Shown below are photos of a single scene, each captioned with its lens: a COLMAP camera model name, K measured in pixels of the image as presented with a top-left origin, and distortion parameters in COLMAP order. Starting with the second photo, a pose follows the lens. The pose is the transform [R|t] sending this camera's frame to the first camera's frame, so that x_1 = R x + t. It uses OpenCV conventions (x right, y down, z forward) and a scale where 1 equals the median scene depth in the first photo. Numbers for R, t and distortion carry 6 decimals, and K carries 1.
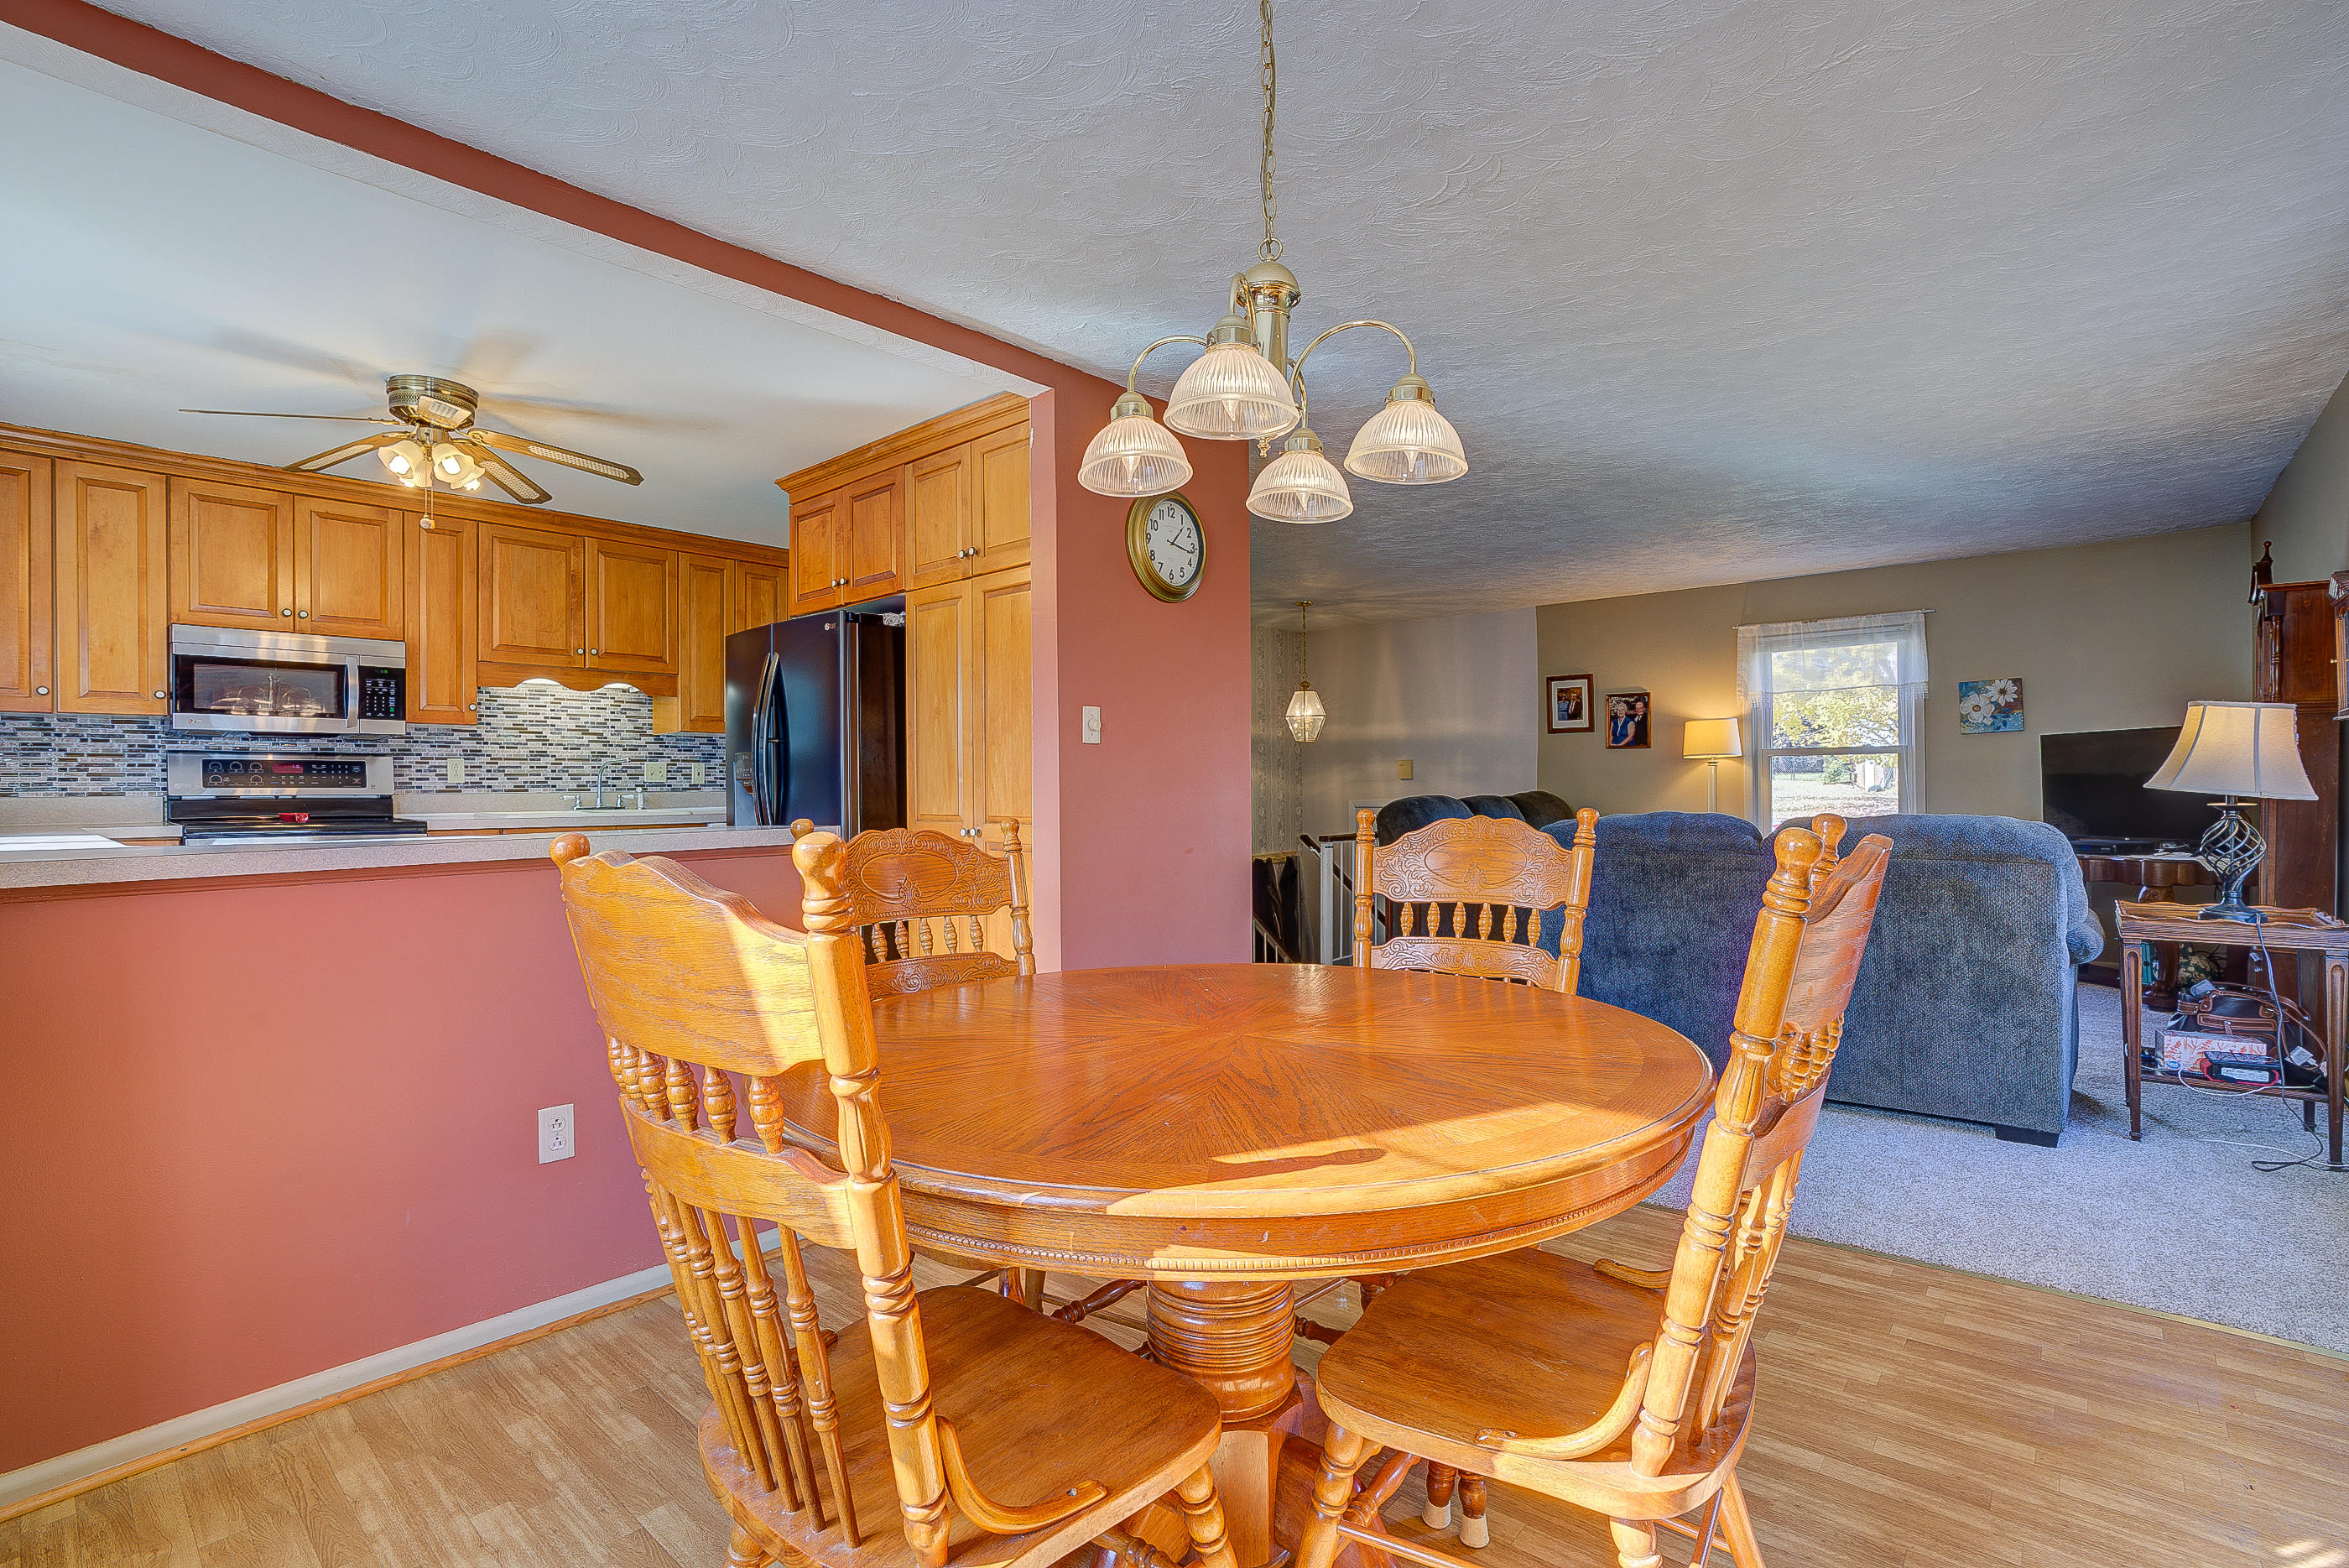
lens RADIAL K [[1098.6, 0, 1176.1], [0, 1098.6, 789.5], [0, 0, 1]] dist [-0.053002, 0.018079]
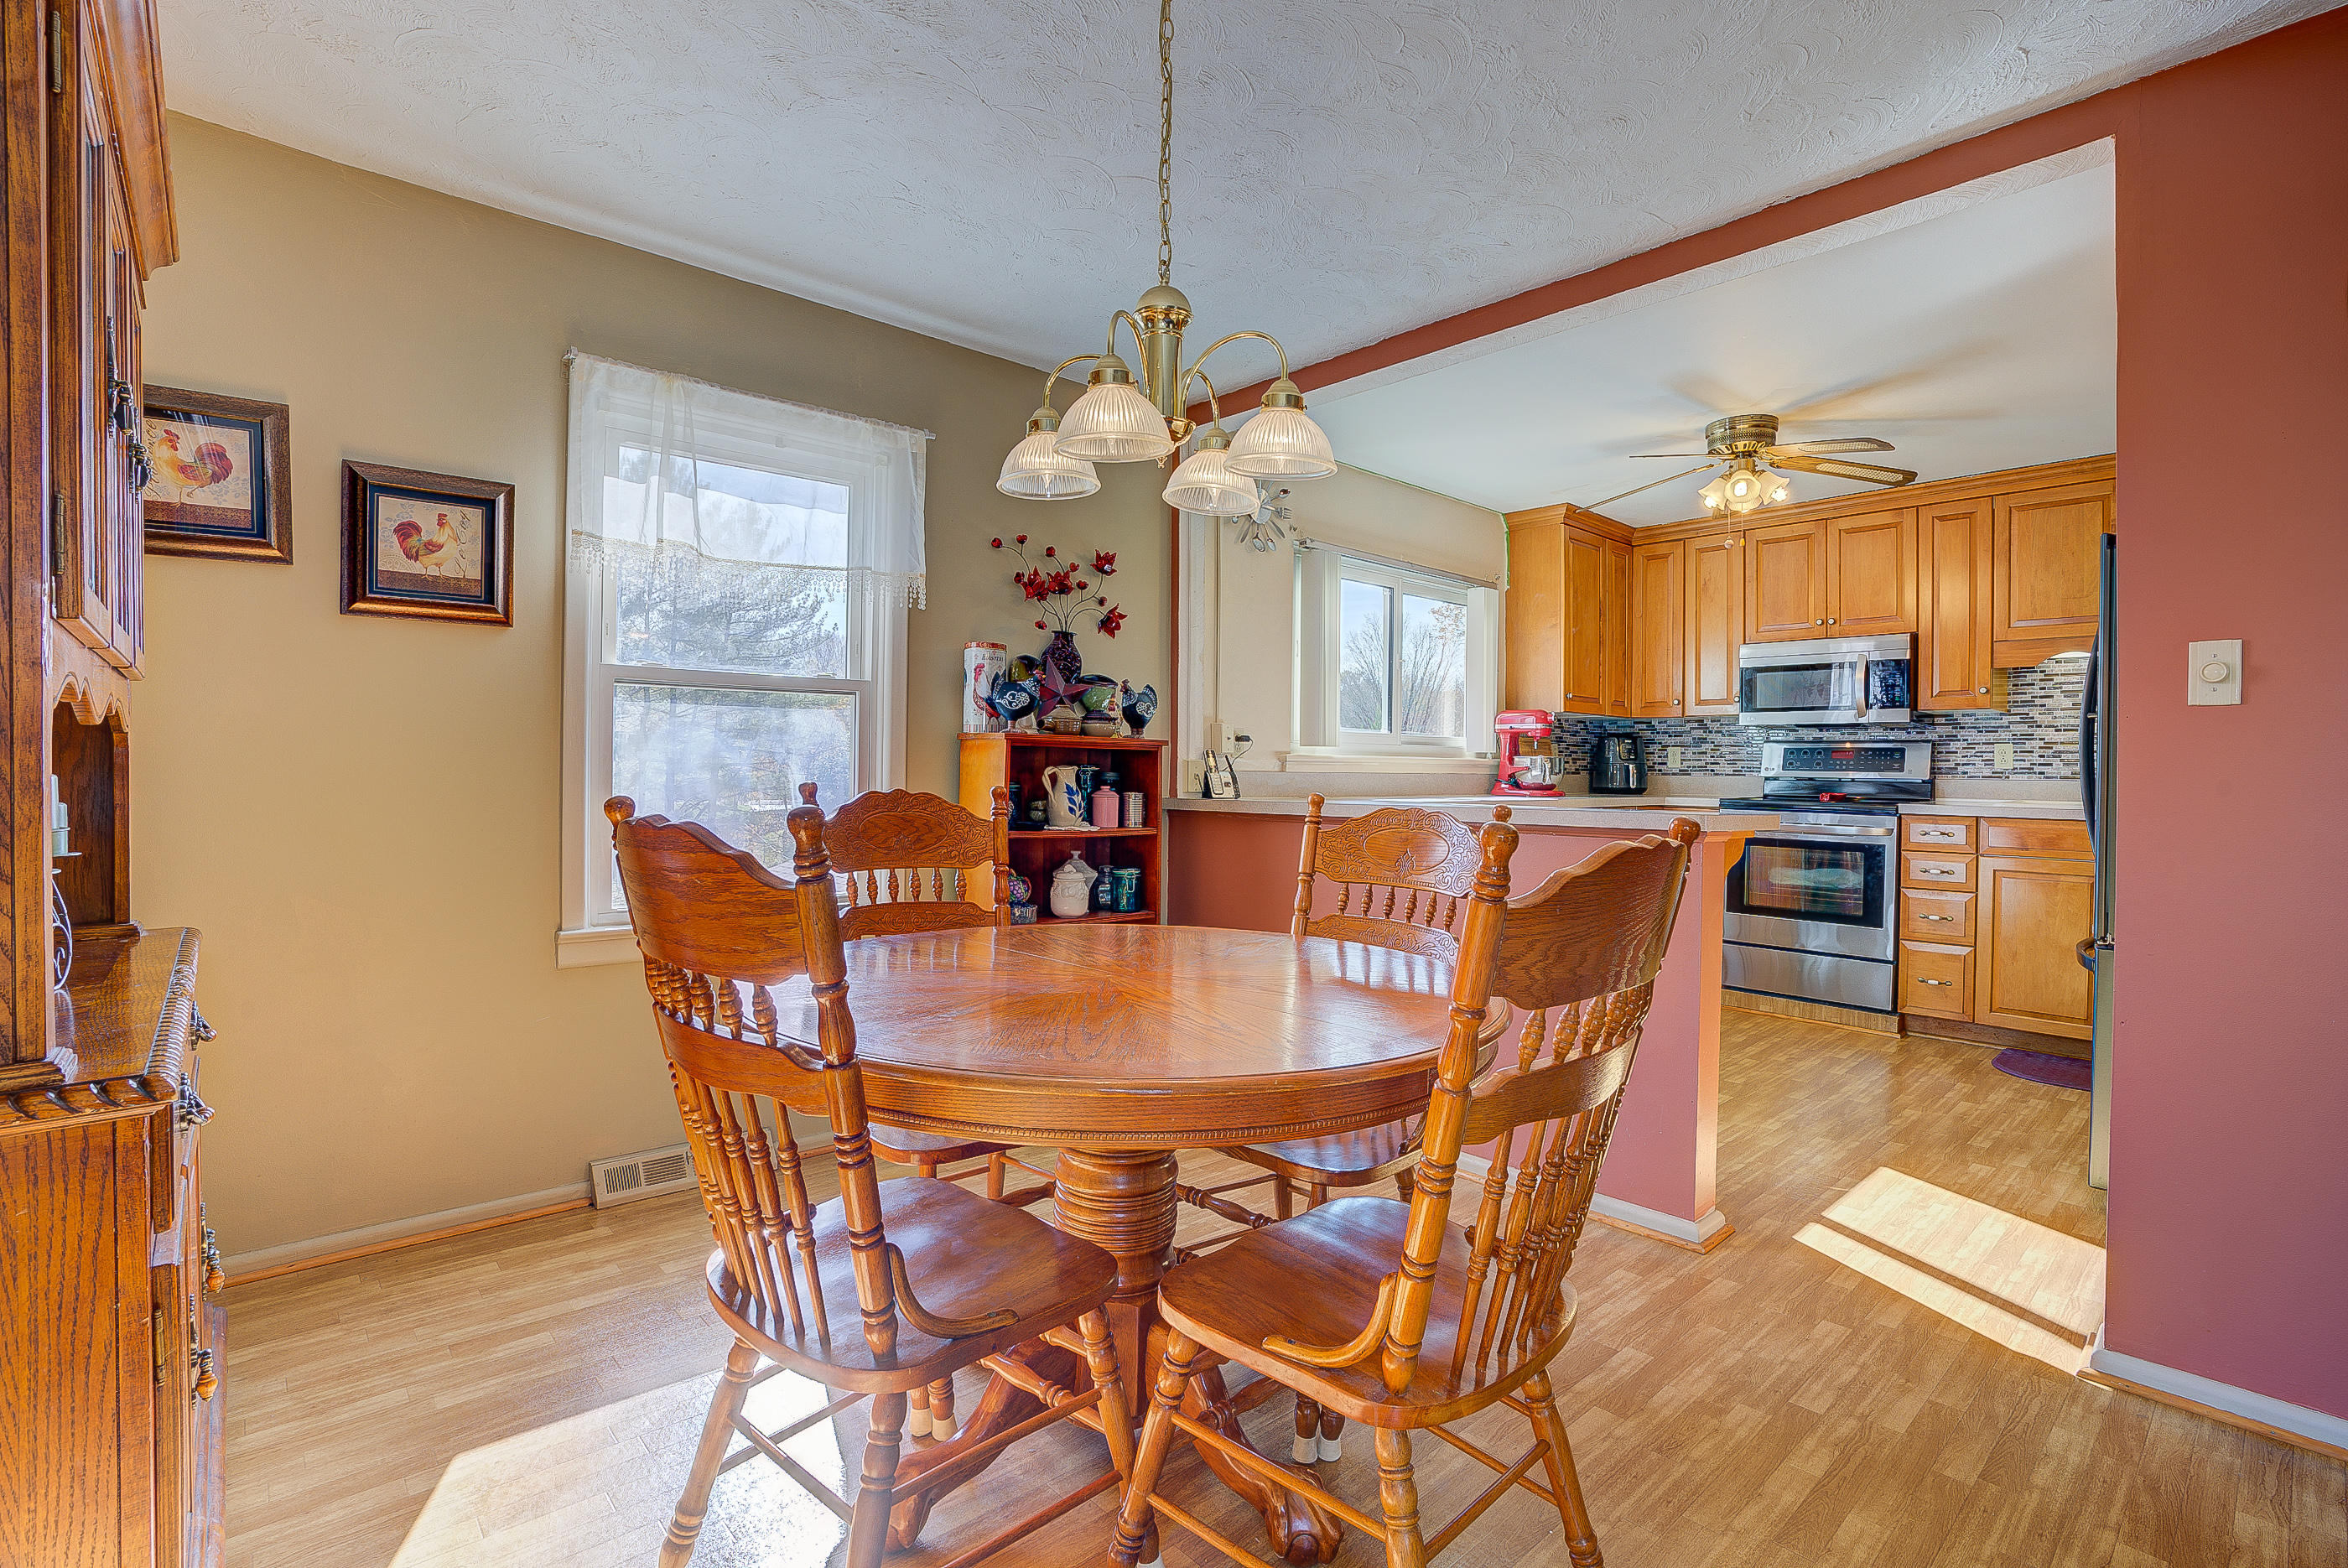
lens RADIAL K [[1098.1, 0, 1178.9], [0, 1098.1, 782.8], [0, 0, 1]] dist [-0.053002, 0.018079]
pose [[-0.090260, 0.019926, -0.995719, 0.361177], [-0.012026, 0.999705, 0.021096, -0.004675], [0.995846, 0.013878, -0.089994, 0.353748]]
